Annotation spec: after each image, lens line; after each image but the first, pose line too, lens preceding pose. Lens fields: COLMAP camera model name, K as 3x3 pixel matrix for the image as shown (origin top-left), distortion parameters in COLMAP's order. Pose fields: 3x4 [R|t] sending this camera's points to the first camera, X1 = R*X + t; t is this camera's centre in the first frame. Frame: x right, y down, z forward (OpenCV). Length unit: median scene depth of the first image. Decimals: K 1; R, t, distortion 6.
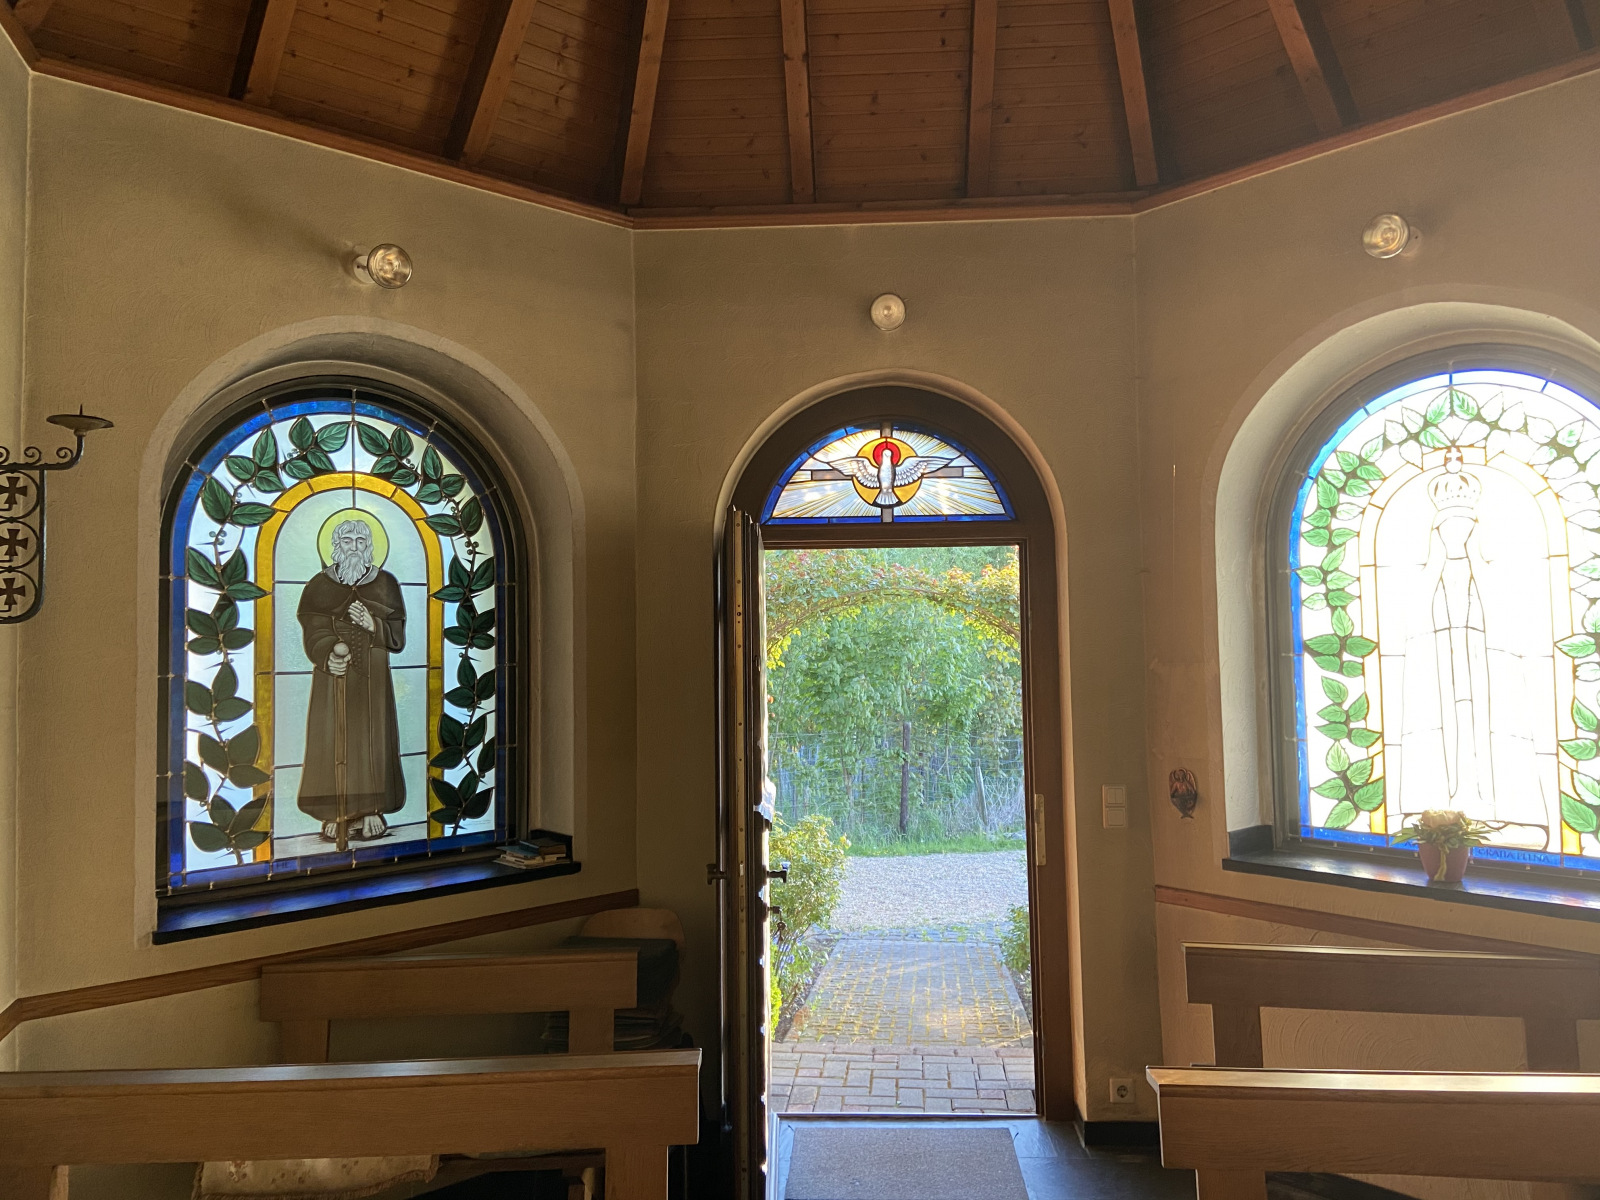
lens RADIAL K [[1229.7, 0, 800.0], [0, 1229.7, 600.0], [0, 0, 1]] dist [0.081502, -0.008959]
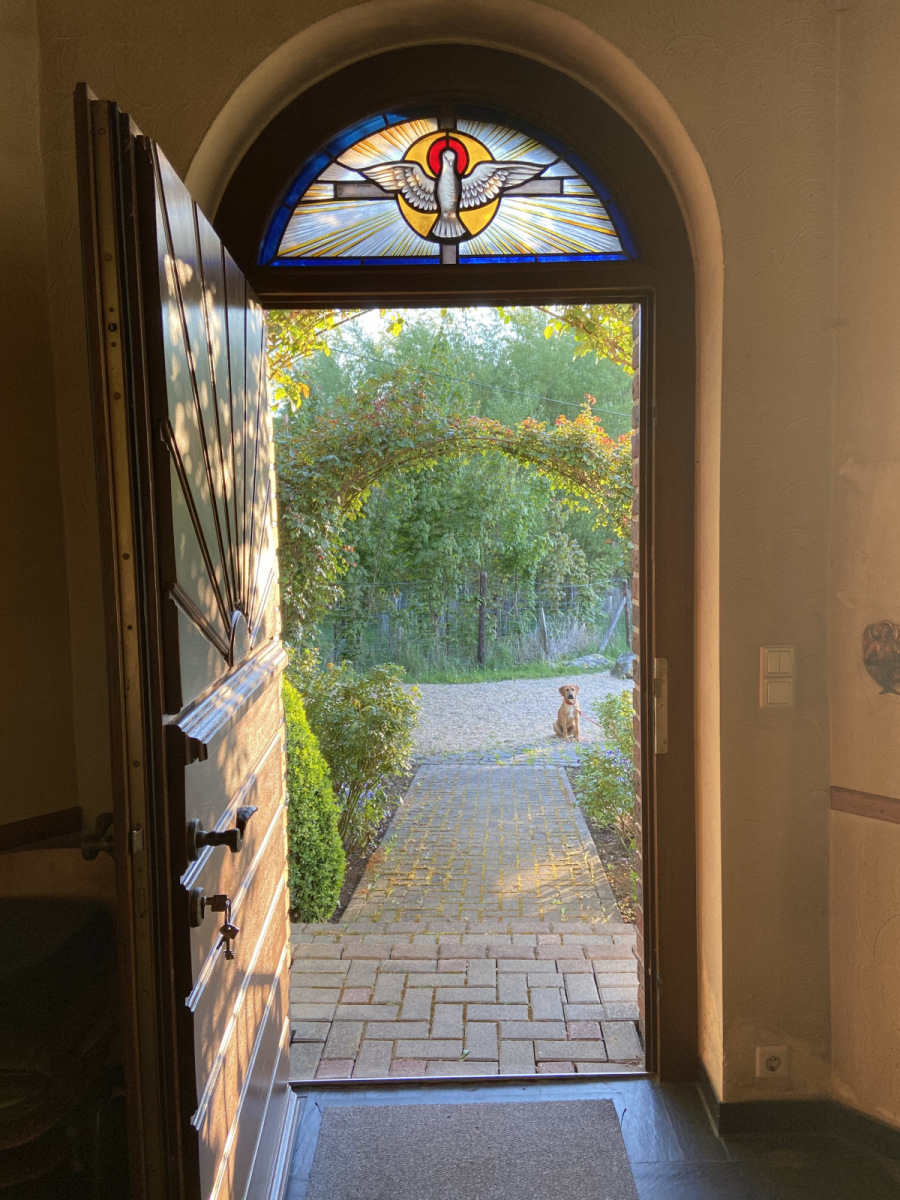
lens RADIAL K [[922.3, 0, 450.0], [0, 922.3, 600.0], [0, 0, 1]] dist [0.081502, -0.008959]
pose [[0.998762, -0.009624, 0.048807, 0.042893], [0.003383, 0.991977, 0.126375, 0.052213], [-0.049632, -0.126053, 0.990781, 0.451977]]
